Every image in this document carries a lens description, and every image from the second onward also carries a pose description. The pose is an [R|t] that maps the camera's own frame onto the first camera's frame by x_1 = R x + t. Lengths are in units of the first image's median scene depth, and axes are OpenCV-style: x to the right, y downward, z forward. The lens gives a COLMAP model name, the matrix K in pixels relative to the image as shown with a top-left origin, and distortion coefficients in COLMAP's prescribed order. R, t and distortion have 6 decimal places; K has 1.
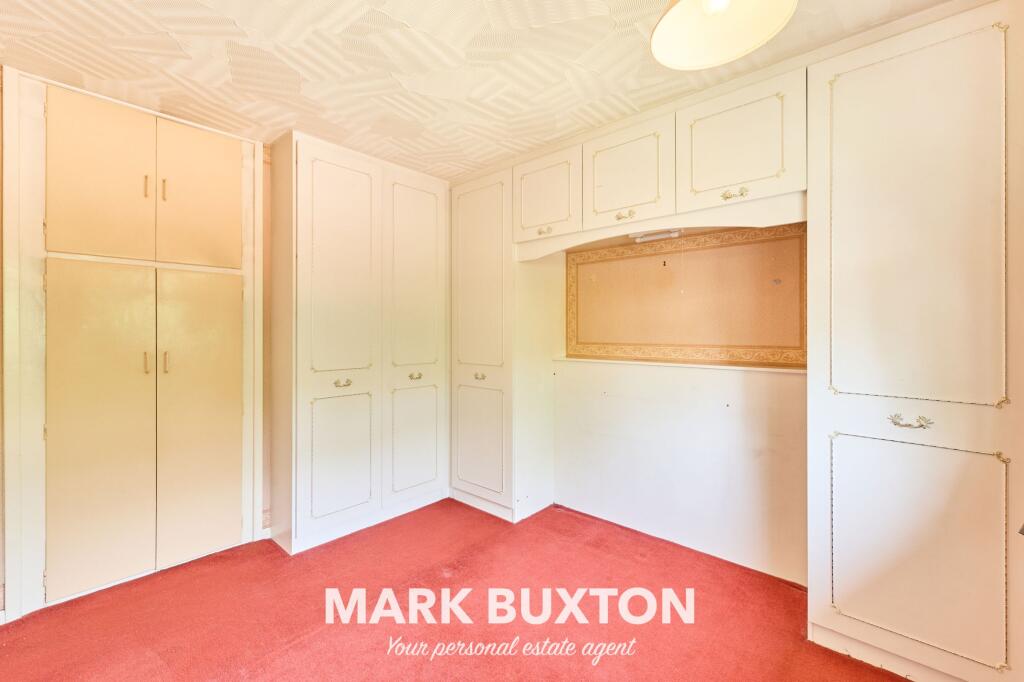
lens RADIAL K [[417.7, 0, 504.3], [0, 417.7, 330.2], [0, 0, 1]] dist [0.000447, 0.000011]
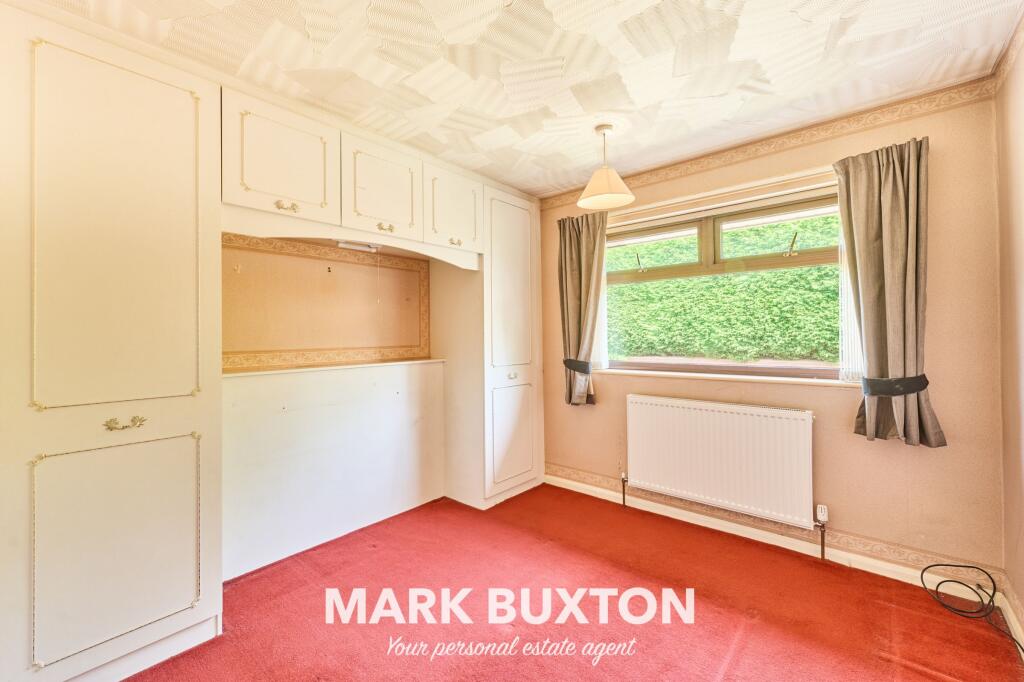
lens RADIAL K [[417.7, 0, 504.3], [0, 417.7, 330.2], [0, 0, 1]] dist [0.000447, 0.000011]
pose [[-0.010129, 0.006997, 0.999924, -0.679803], [0.005876, 0.999959, -0.006938, -0.001834], [-0.999931, 0.005806, -0.010170, 0.613327]]
